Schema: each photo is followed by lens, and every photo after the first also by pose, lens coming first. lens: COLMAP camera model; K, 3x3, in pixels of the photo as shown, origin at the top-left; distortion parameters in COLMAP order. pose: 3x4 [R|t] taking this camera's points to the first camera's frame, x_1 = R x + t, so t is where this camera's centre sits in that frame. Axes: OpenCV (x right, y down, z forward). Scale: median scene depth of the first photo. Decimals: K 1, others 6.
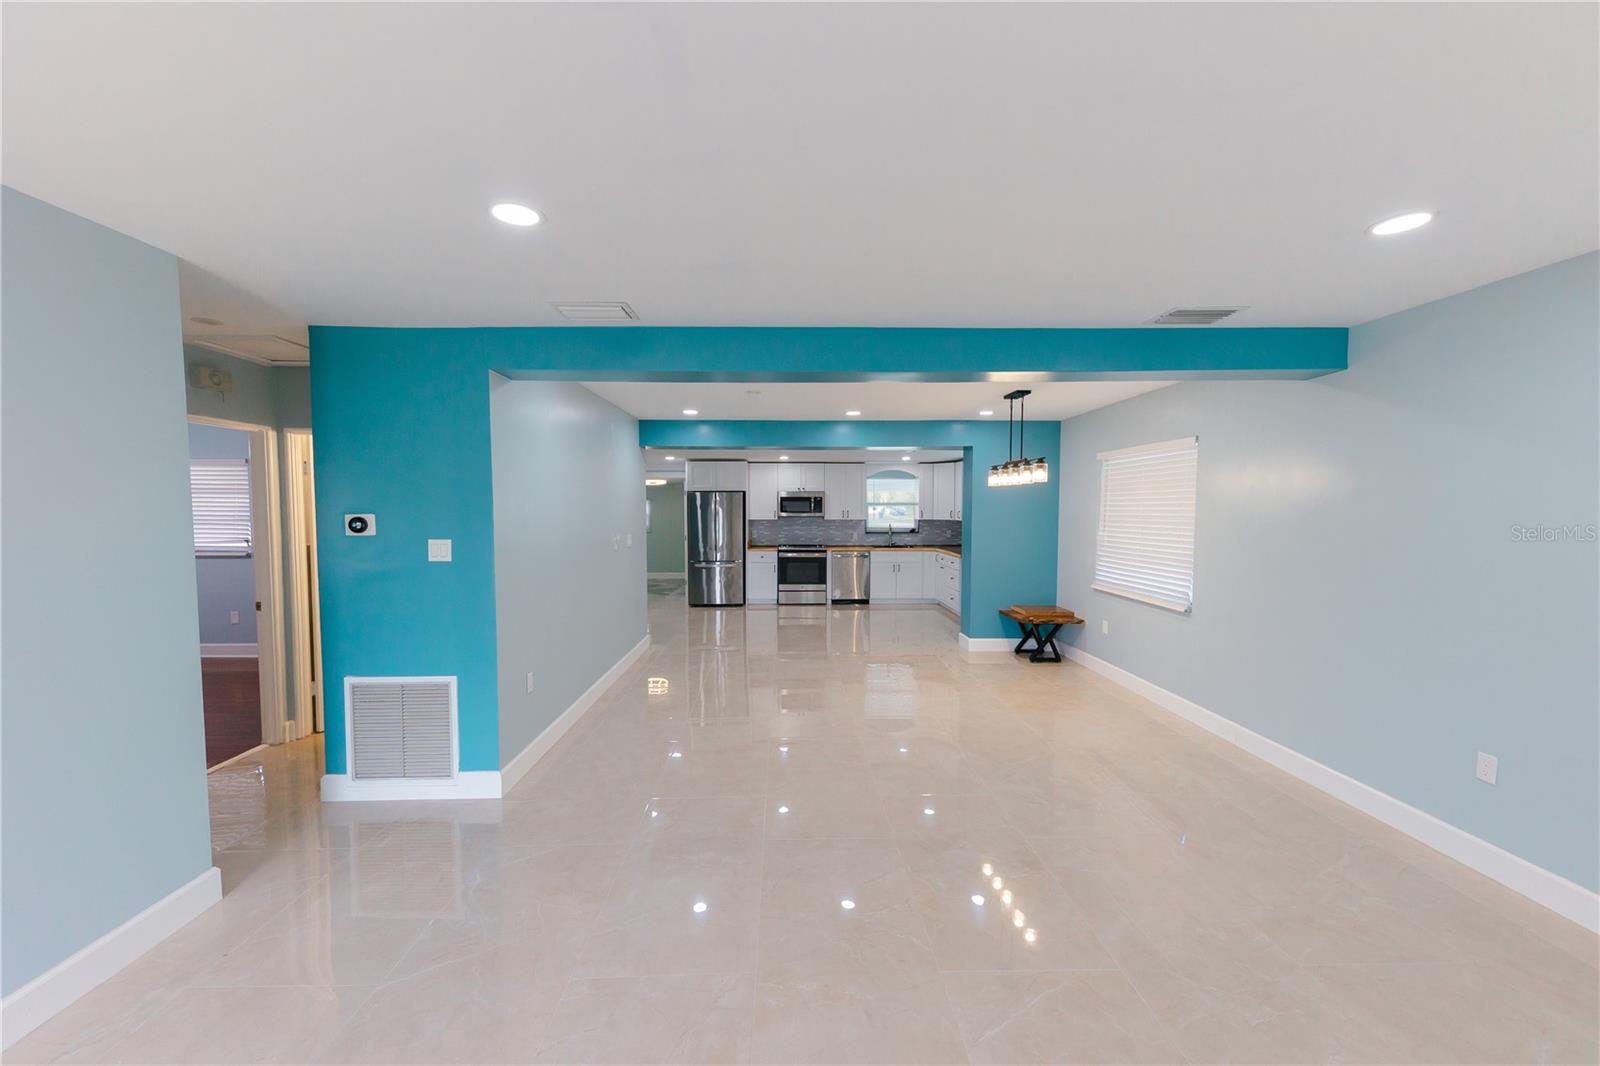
lens RADIAL K [[600.3, 0, 797.4], [0, 600.3, 538.3], [0, 0, 1]] dist [0.004023, 0.000198]
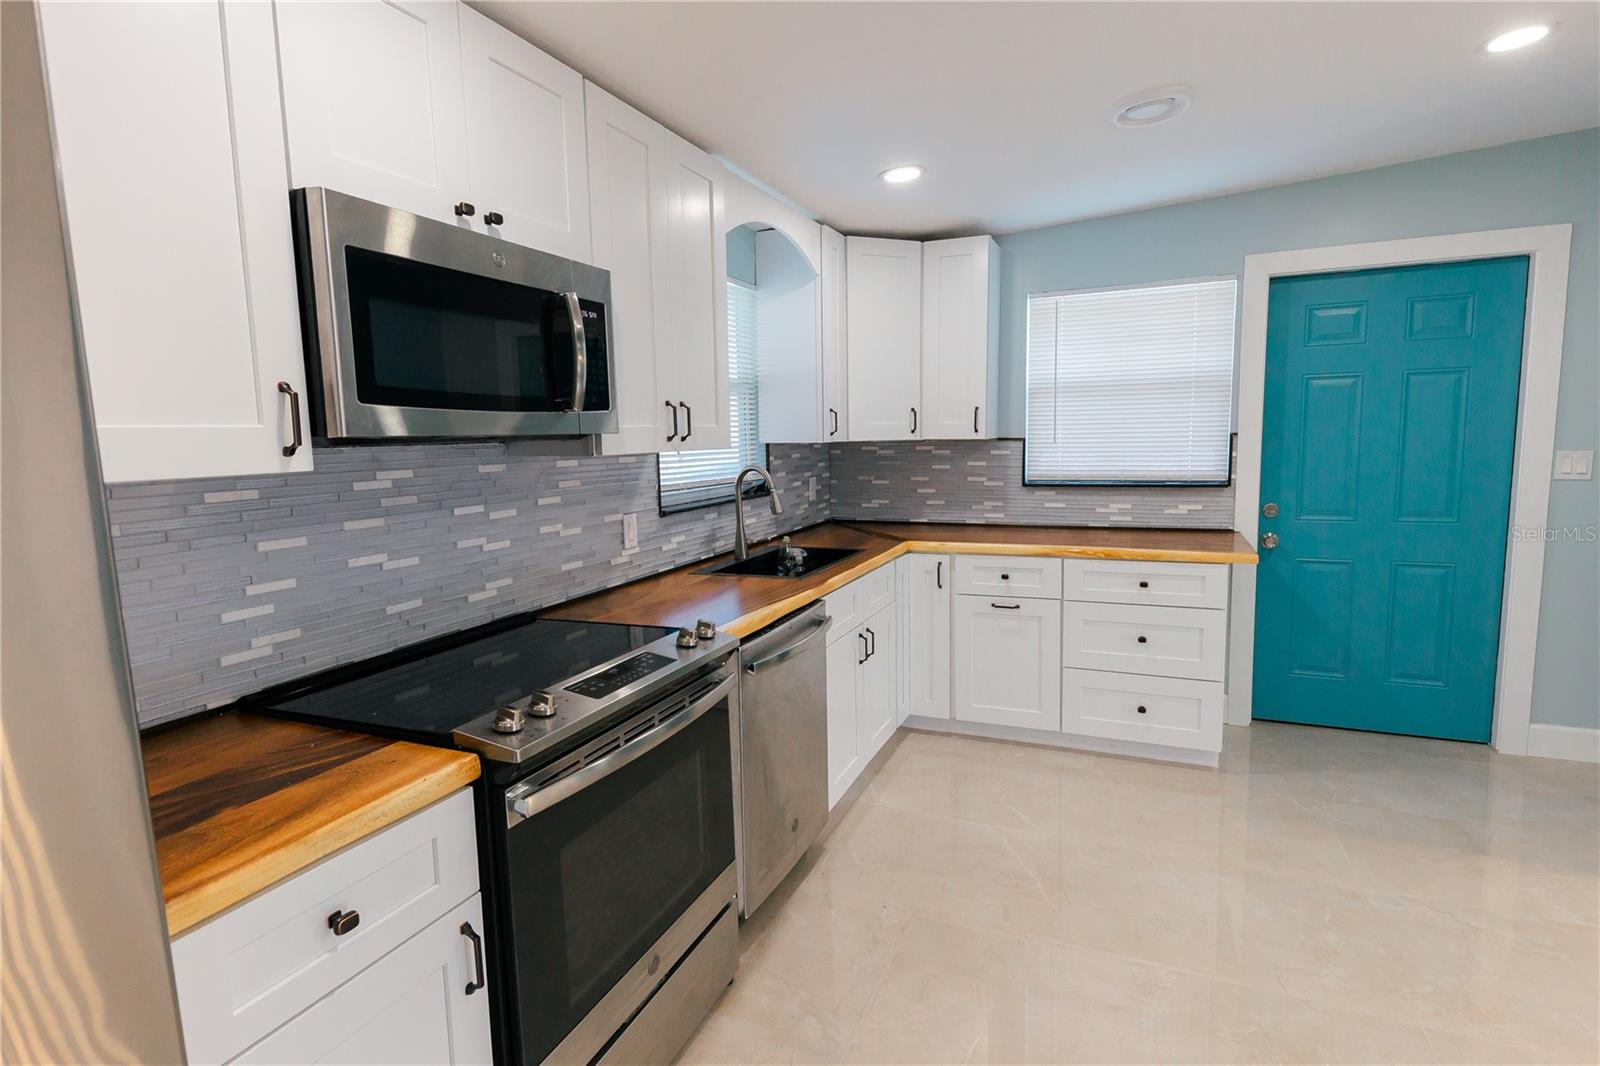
lens RADIAL K [[795.6, 0, 800.1], [0, 795.6, 526.4], [0, 0, 1]] dist [0.013694, 0.002143]
pose [[0.416395, -0.116649, 0.901670, -0.127361], [0.069761, 0.992911, 0.096237, -0.030217], [-0.906504, 0.022829, 0.421580, 0.892976]]
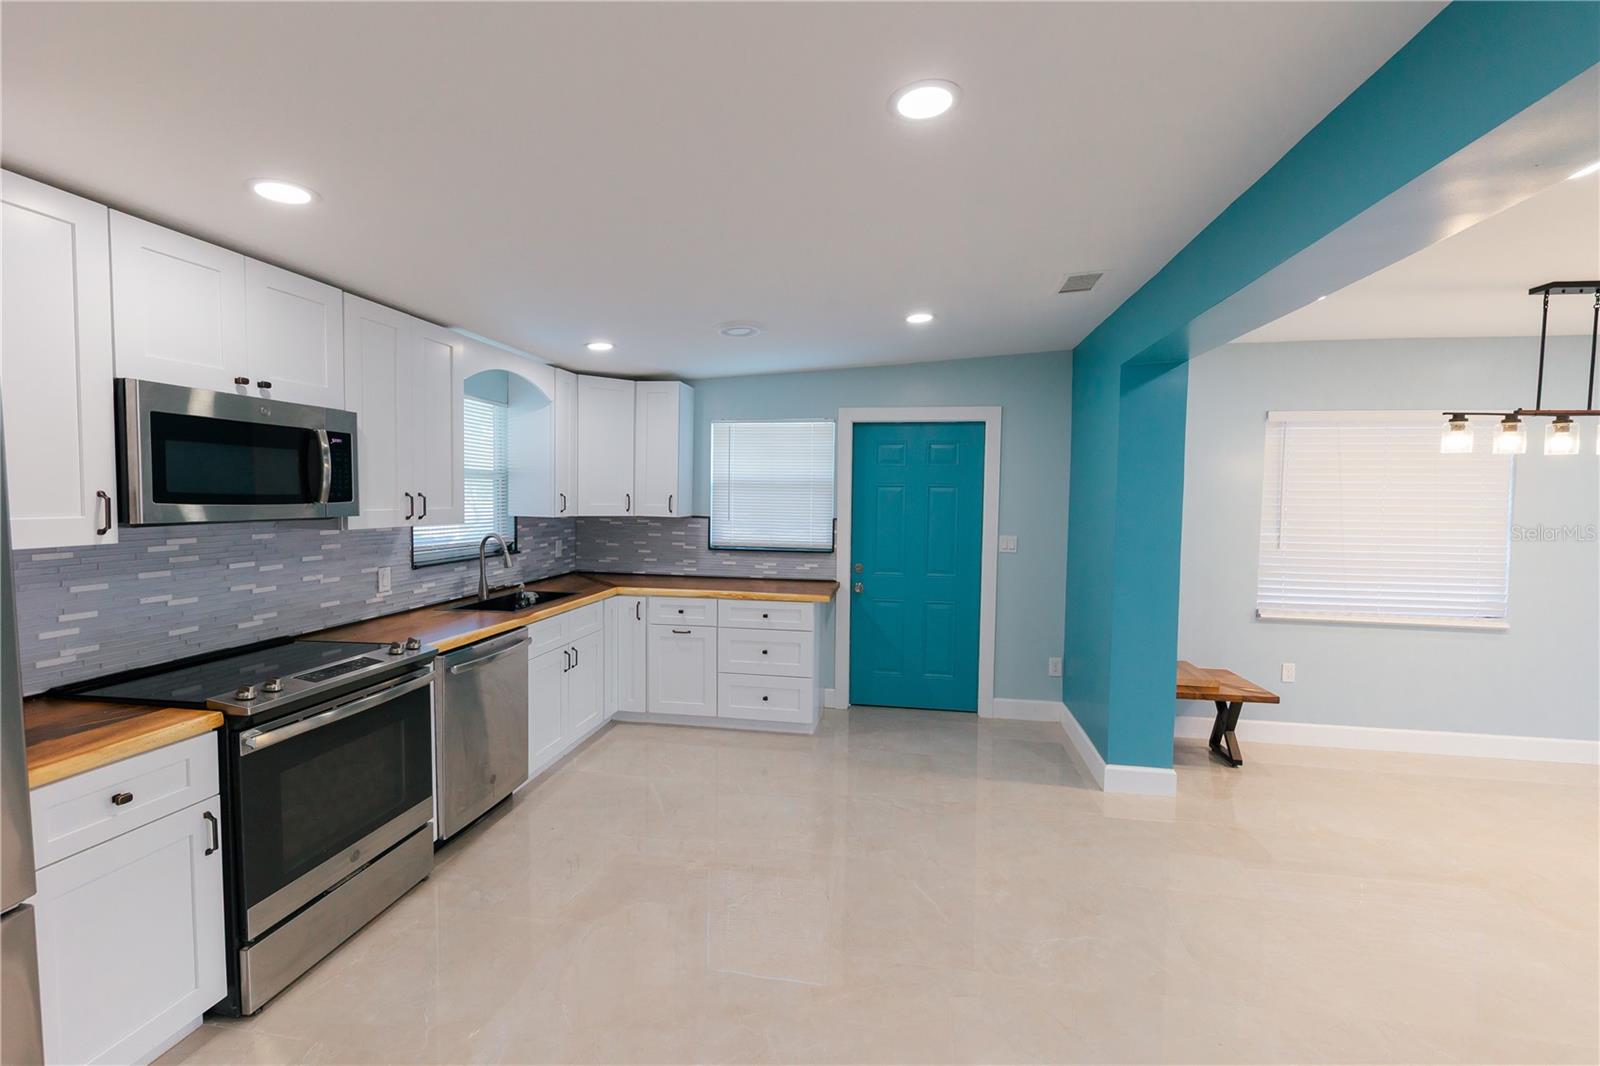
lens RADIAL K [[679.2, 0, 800.8], [0, 679.2, 531.9], [0, 0, 1]] dist [0.011498, -0.005655]
pose [[0.185528, -0.052730, 0.981223, -0.192773], [0.036567, 0.998238, 0.046730, -0.037725], [-0.981958, 0.027210, 0.187129, 0.797544]]
